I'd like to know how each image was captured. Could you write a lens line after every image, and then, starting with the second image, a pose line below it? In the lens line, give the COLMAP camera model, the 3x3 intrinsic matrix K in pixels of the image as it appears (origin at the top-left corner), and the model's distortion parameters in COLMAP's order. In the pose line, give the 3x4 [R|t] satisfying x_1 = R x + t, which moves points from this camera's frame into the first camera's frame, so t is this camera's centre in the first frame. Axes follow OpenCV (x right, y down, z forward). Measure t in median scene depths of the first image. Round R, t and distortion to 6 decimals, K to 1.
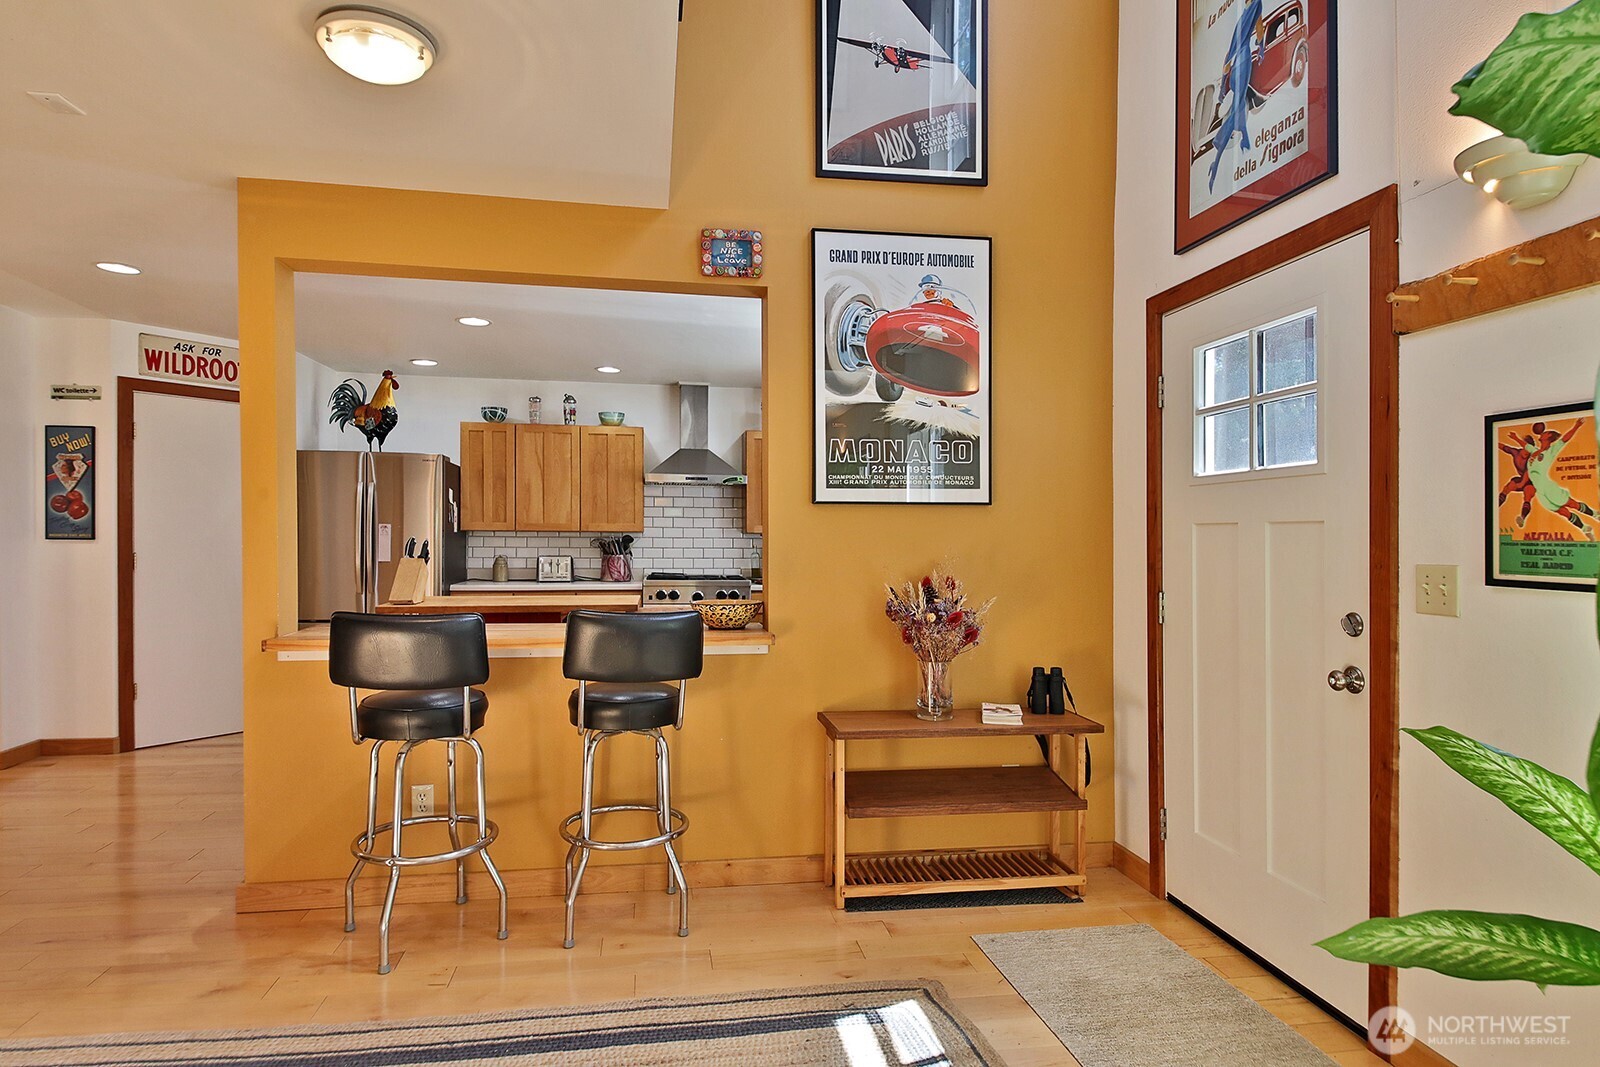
lens RADIAL K [[896.5, 0, 799.3], [0, 896.5, 520.9], [0, 0, 1]] dist [0.055974, -0.056630]
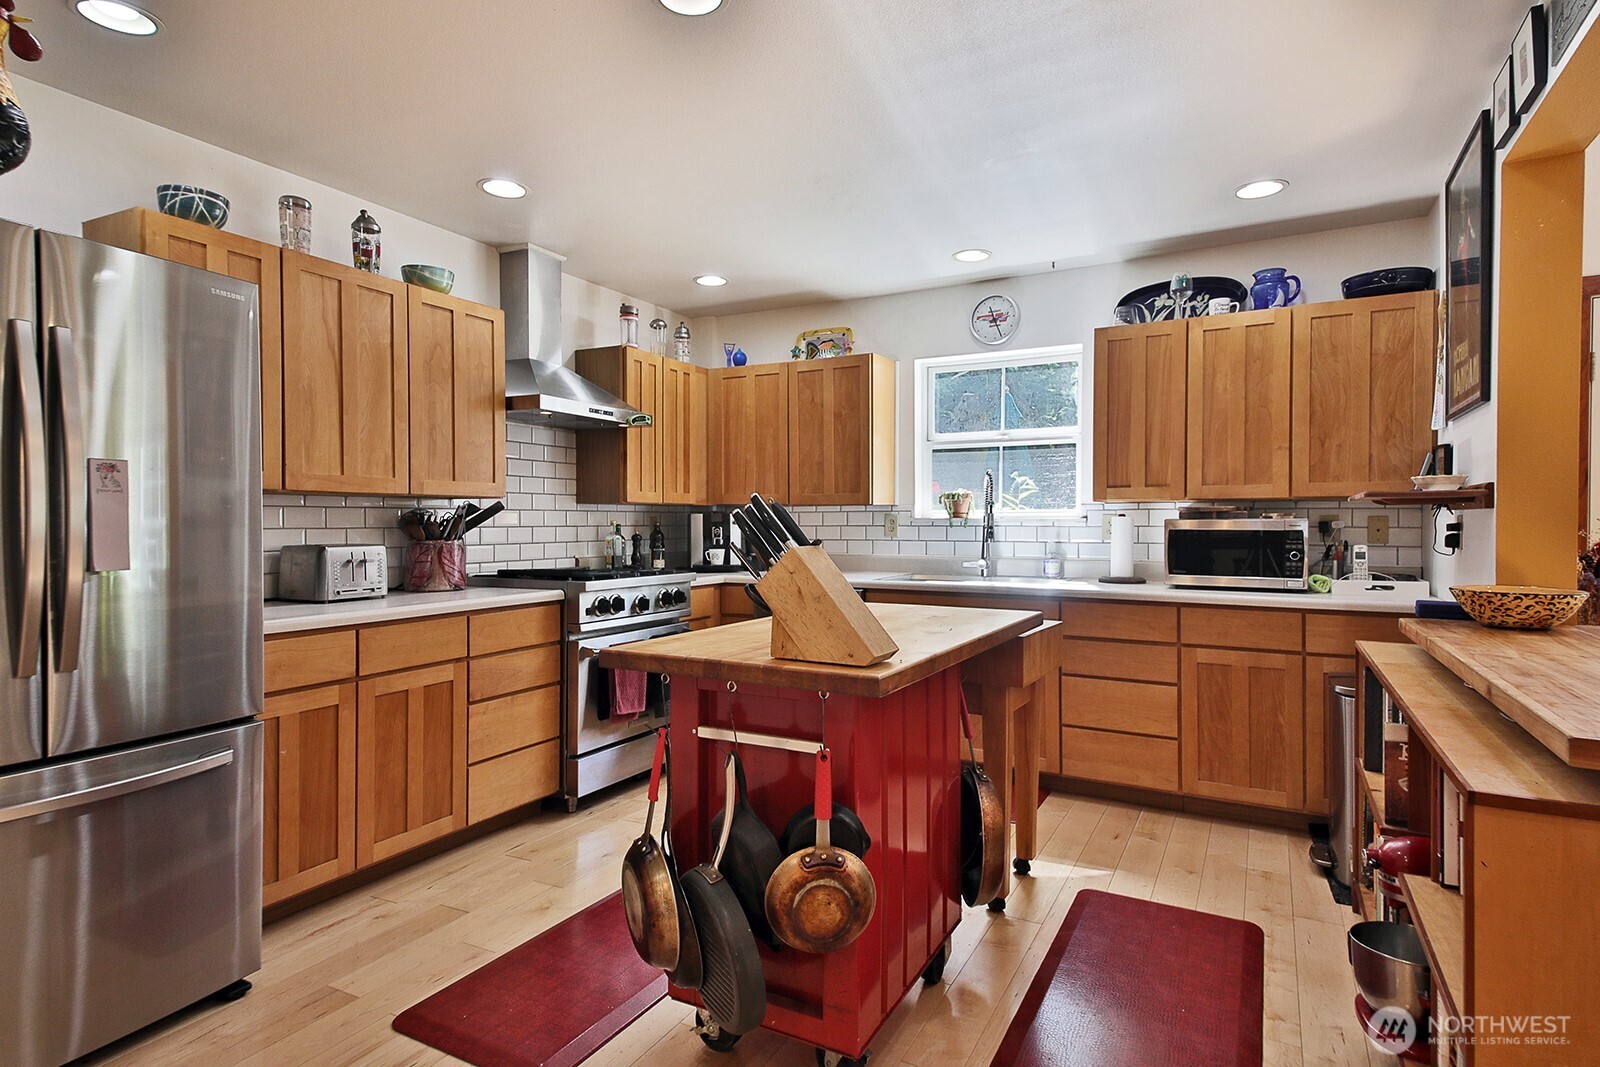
lens RADIAL K [[851.2, 0, 800.0], [0, 851.2, 533.5], [0, 0, 1]] dist [0.049994, -0.042520]
pose [[0.616163, -0.017206, 0.787431, -0.589893], [-0.008138, 0.999569, 0.028209, 0.021953], [-0.787577, -0.023790, 0.615757, 0.641495]]
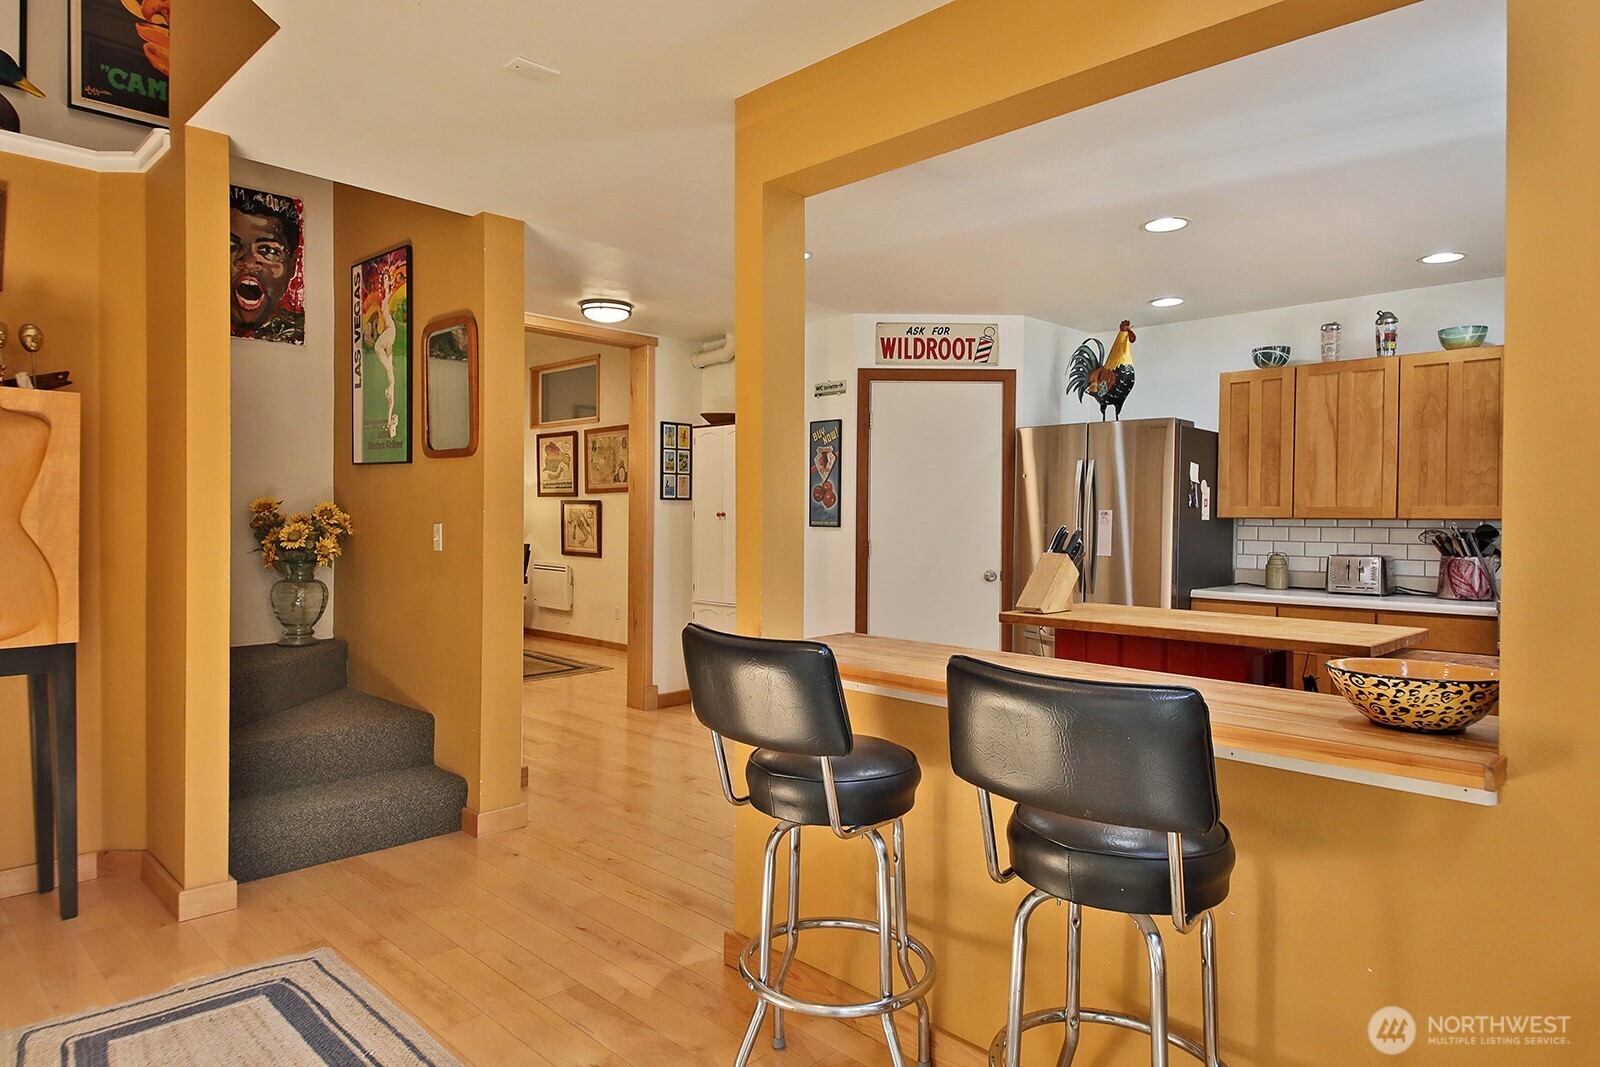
lens RADIAL K [[952.2, 0, 800.6], [0, 952.2, 531.0], [0, 0, 1]] dist [0.057516, -0.049885]
pose [[0.586345, 0.007455, -0.810027, 0.082643], [0.009397, 0.999828, 0.016004, 0.006479], [0.810007, -0.016996, 0.586174, 0.292309]]
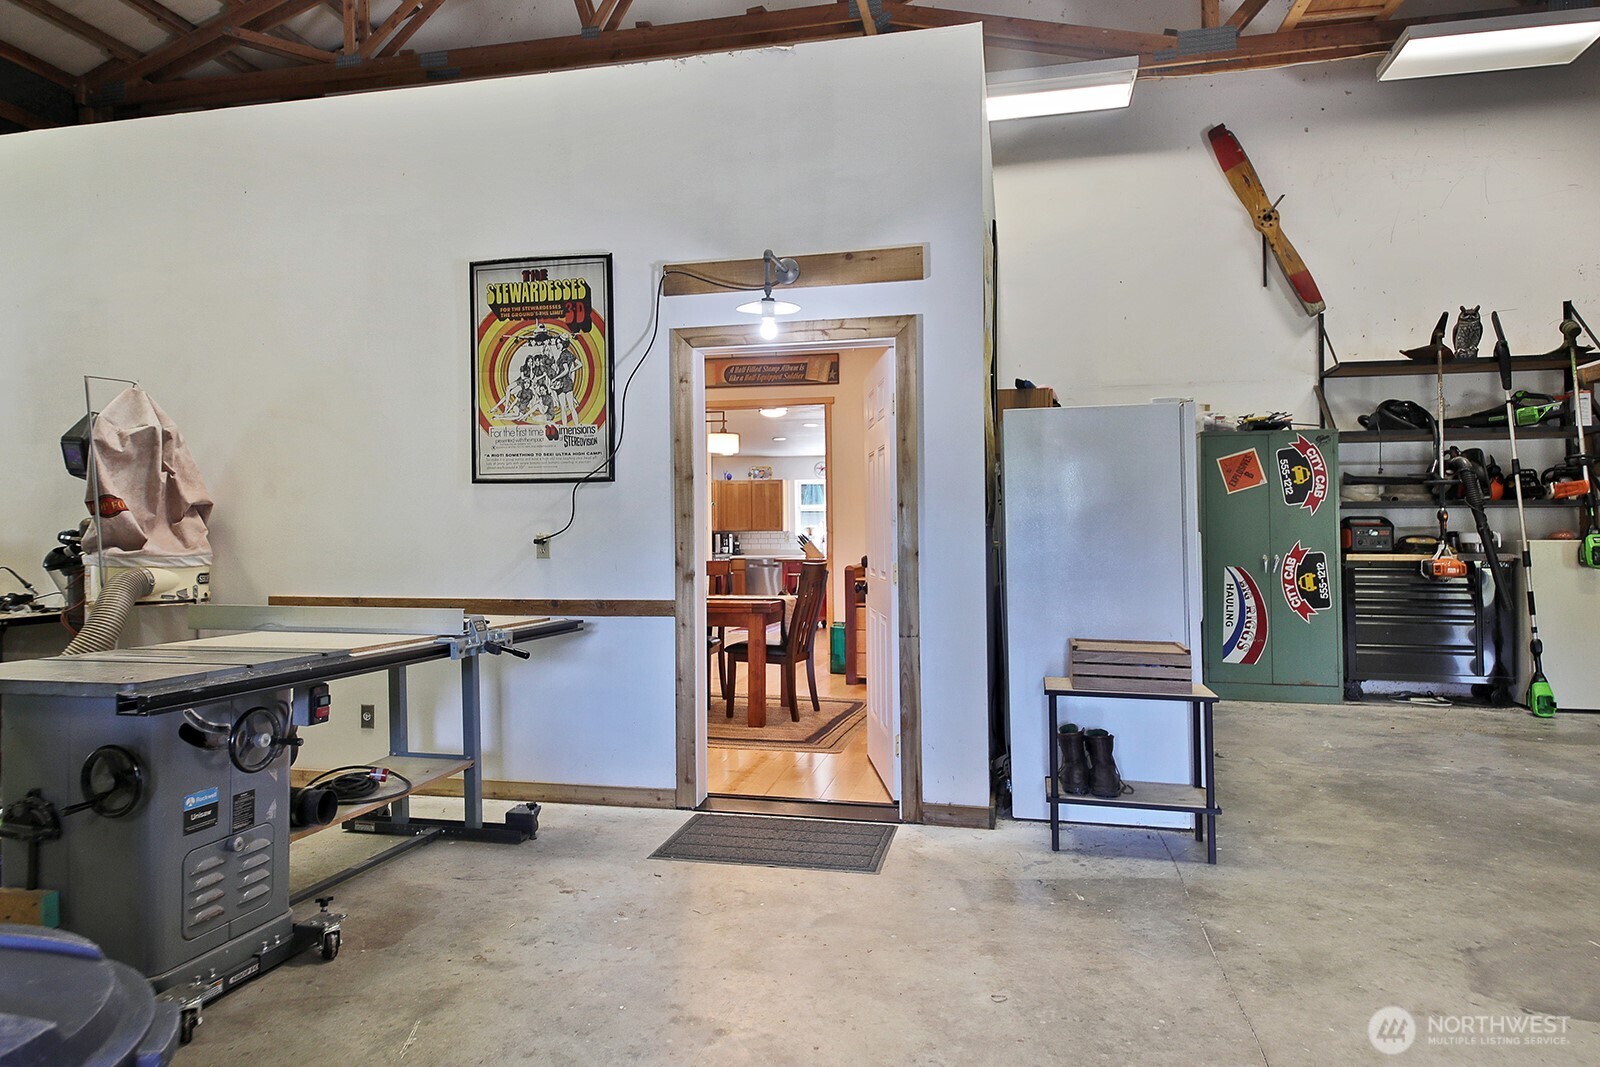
lens RADIAL K [[963.9, 0, 812.9], [0, 963.9, 524.4], [0, 0, 1]] dist [0.077688, -0.059000]
pose [[0.373219, -0.002791, 0.927739, -2.376465], [-0.000686, 0.999994, 0.003284, -0.010249], [-0.927743, -0.001862, 0.373215, 0.004664]]
